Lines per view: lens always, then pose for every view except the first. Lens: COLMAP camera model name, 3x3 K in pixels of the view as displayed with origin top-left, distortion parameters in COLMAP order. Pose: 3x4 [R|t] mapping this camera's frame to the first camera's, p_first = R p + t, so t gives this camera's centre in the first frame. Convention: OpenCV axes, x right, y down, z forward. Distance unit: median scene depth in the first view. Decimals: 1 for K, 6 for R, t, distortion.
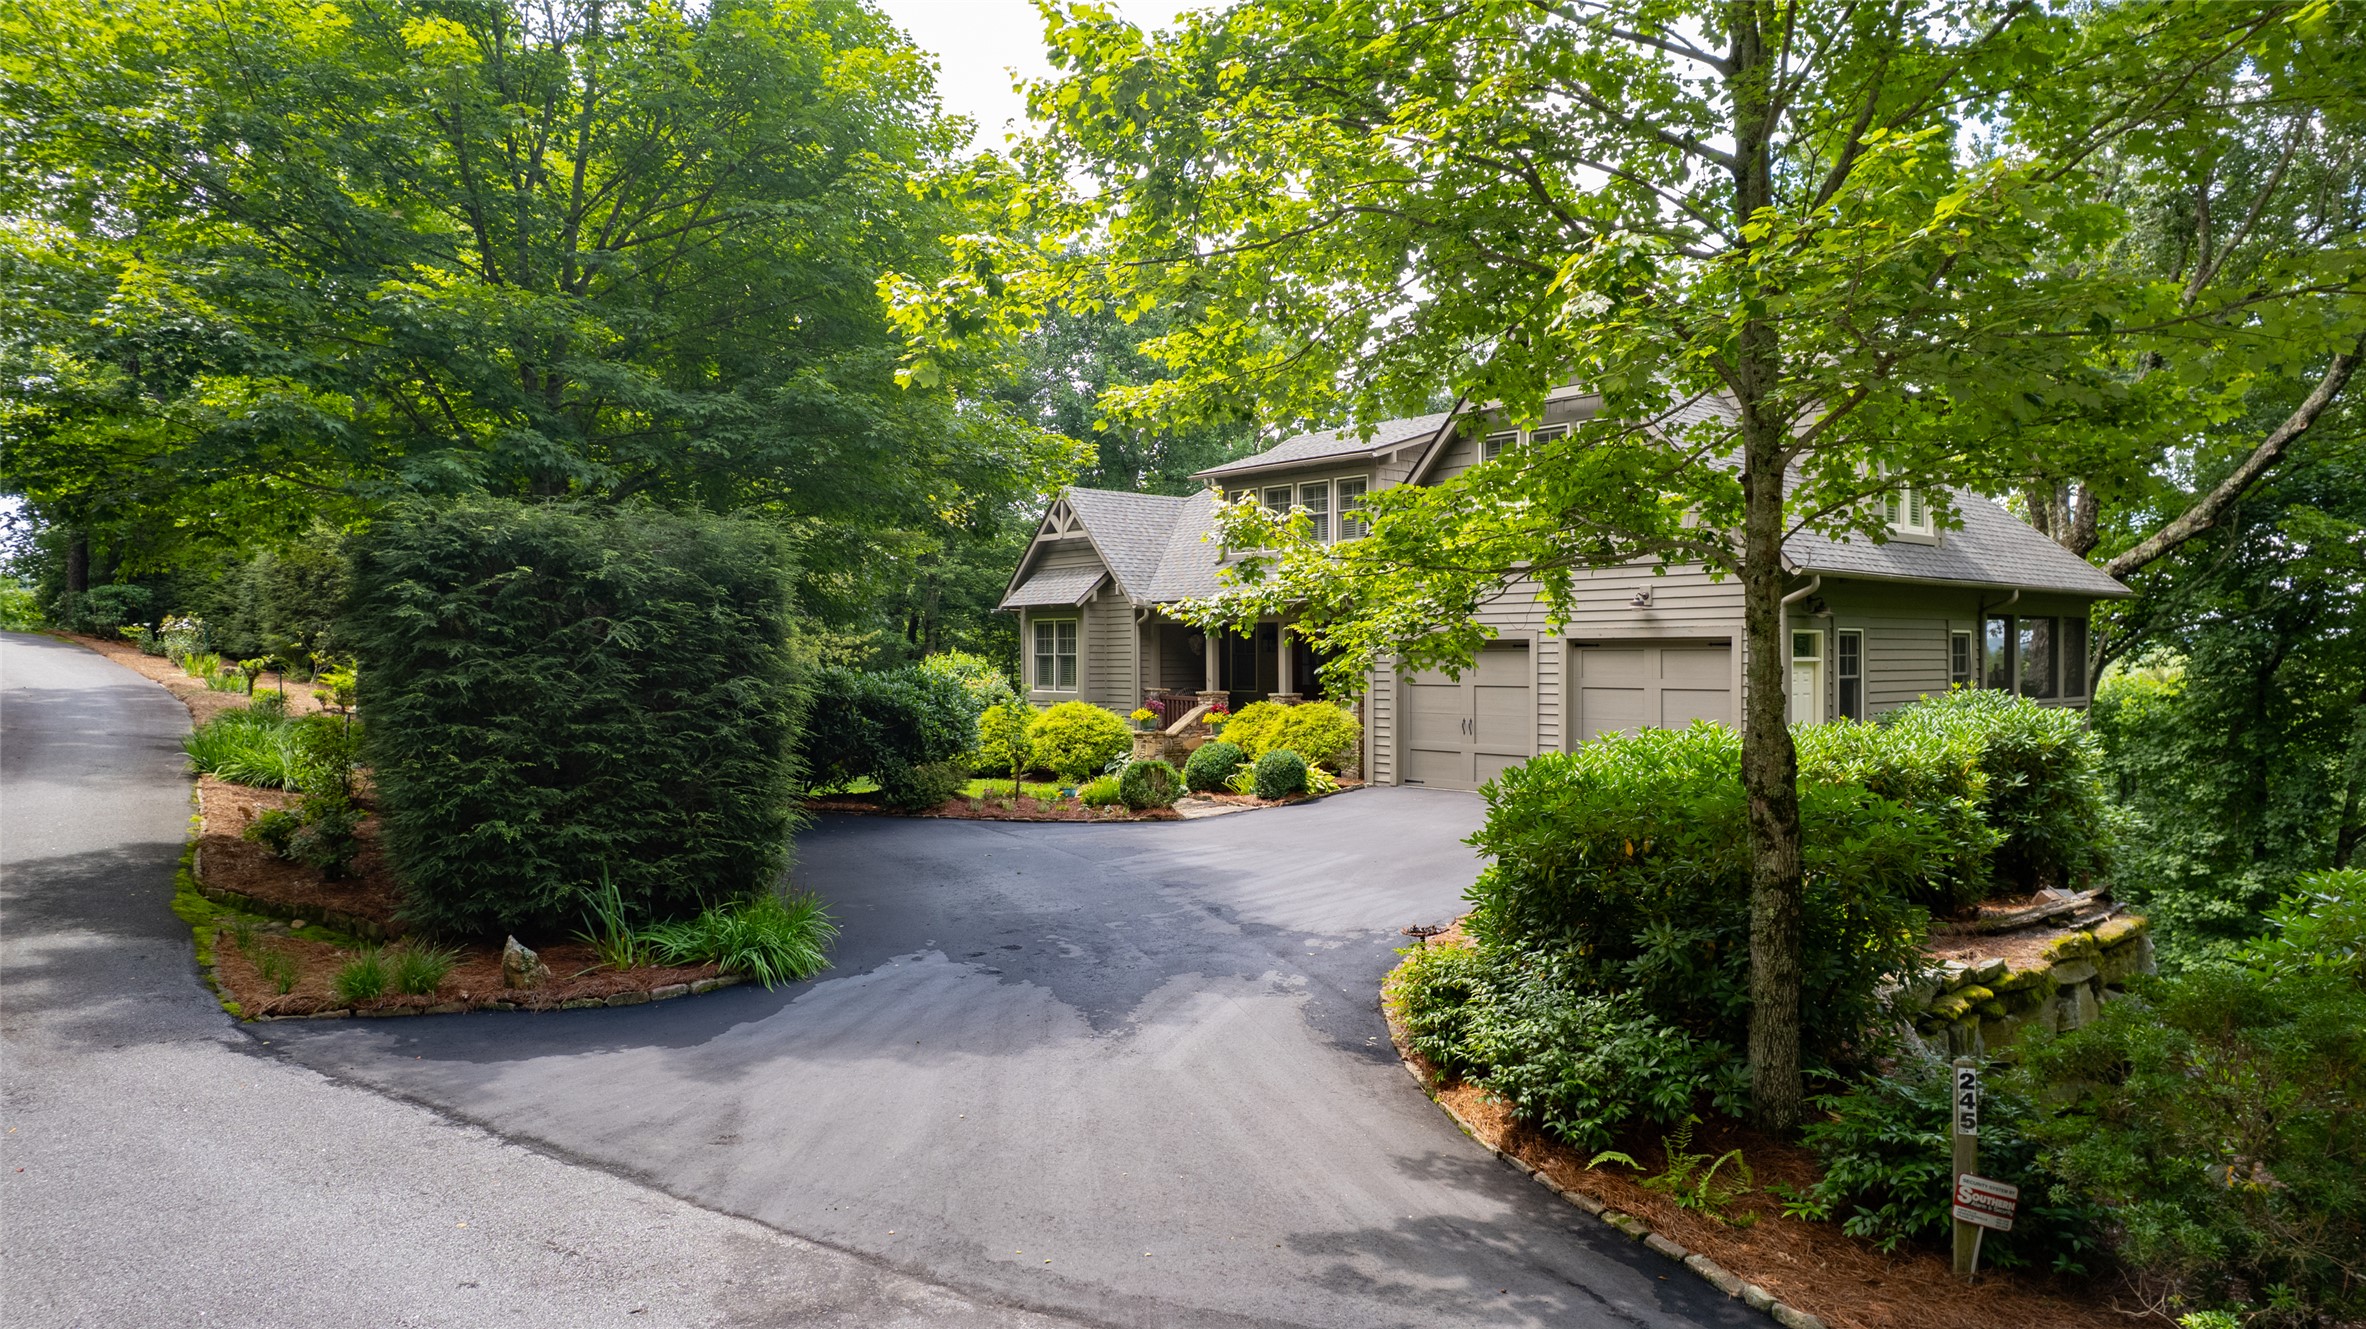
lens RADIAL K [[1501.7, 0, 1186.2], [0, 1501.7, 656.7], [0, 0, 1]] dist [-0.070194, 0.055199]
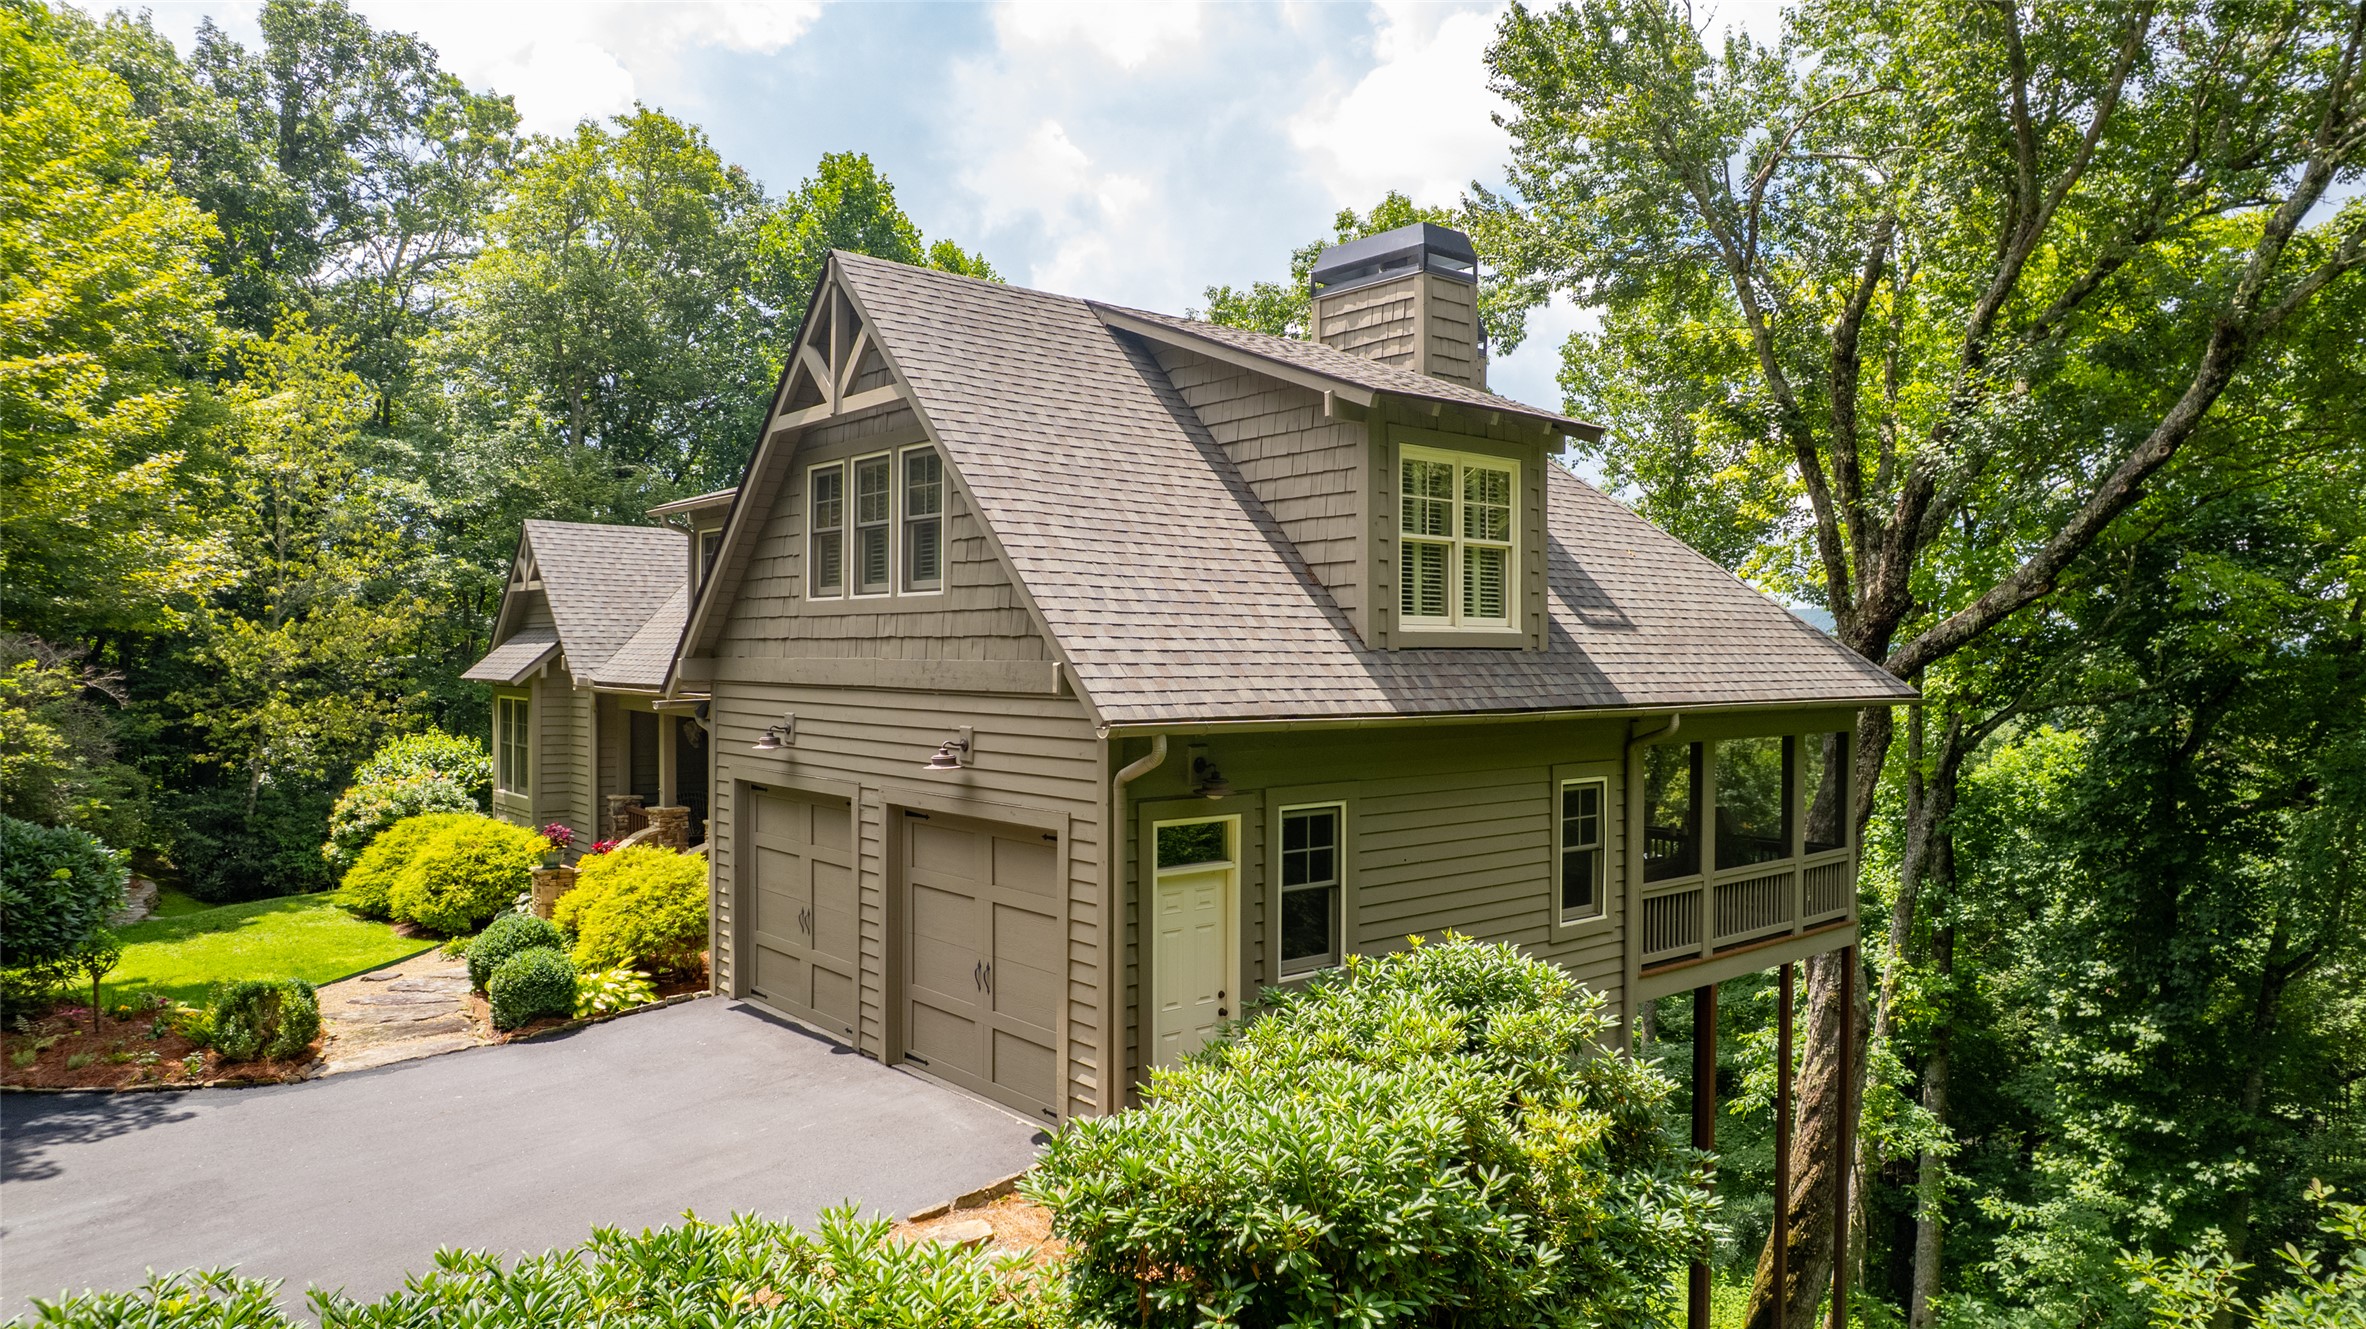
lens RADIAL K [[1501.7, 0, 1188.6], [0, 1501.7, 647.5], [0, 0, 1]] dist [-0.070194, 0.055199]
pose [[0.999980, 0.005733, -0.002546, 0.279489], [-0.005742, 0.999977, -0.003560, -0.054994], [0.002526, 0.003574, 0.999990, 0.284446]]
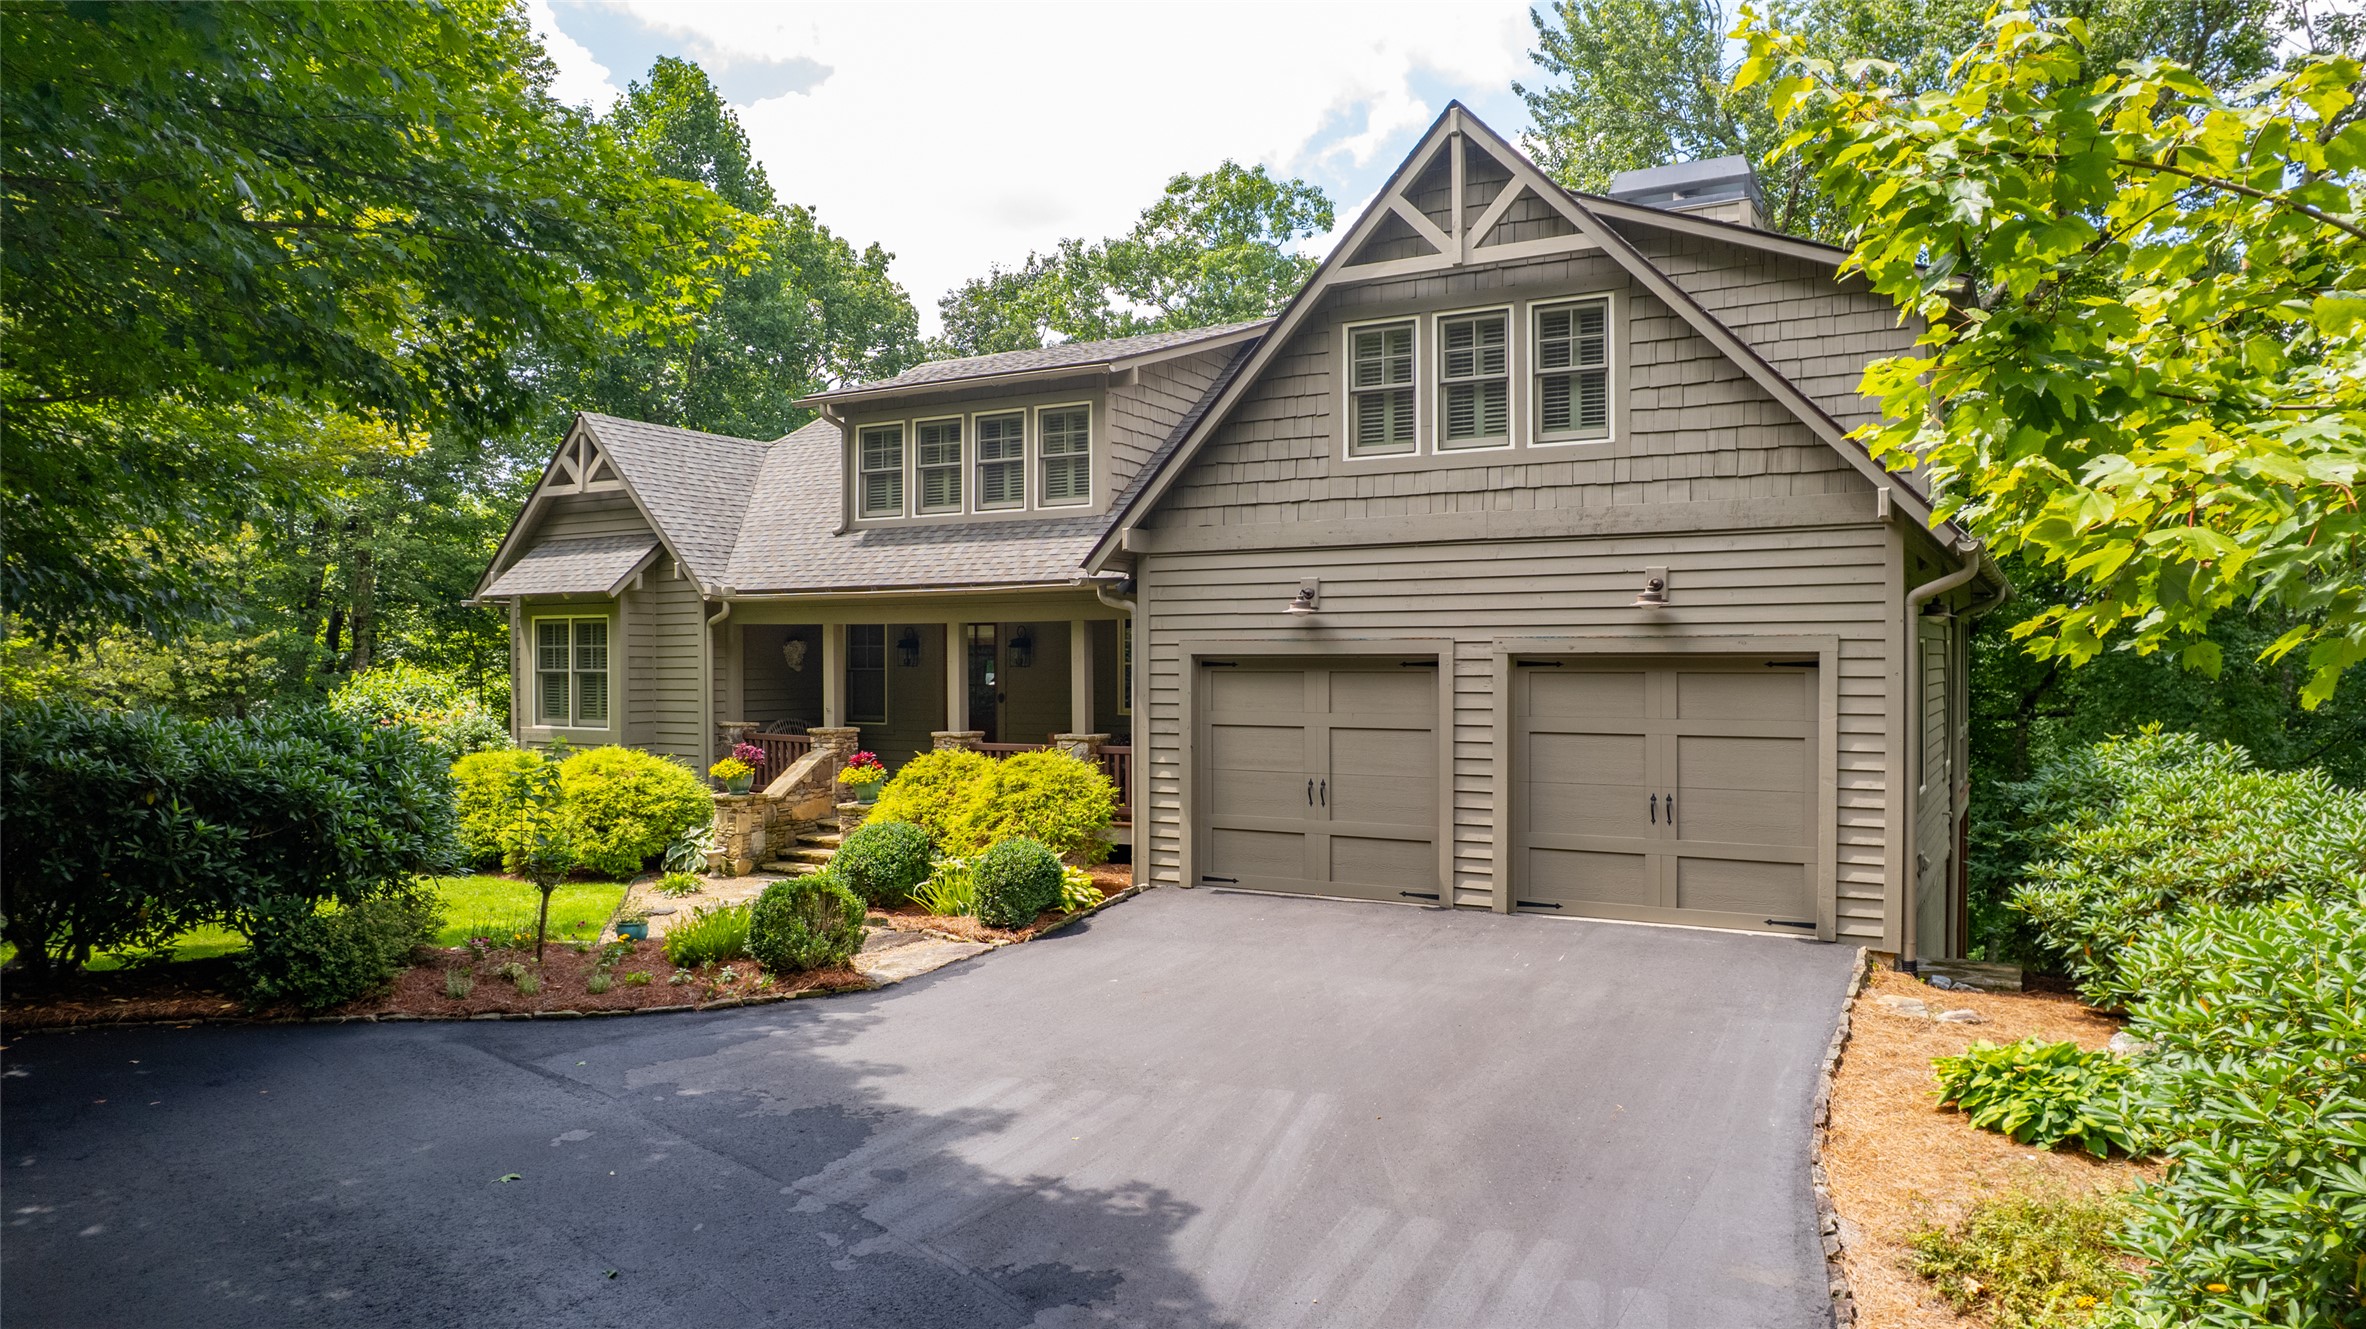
lens RADIAL K [[1501.7, 0, 1188.6], [0, 1501.7, 664.9], [0, 0, 1]] dist [-0.070194, 0.055199]
pose [[0.942285, -0.001559, 0.334807, -0.056745], [0.000309, 0.999993, 0.003786, -0.007287], [-0.334811, -0.003464, 0.942279, 0.339481]]
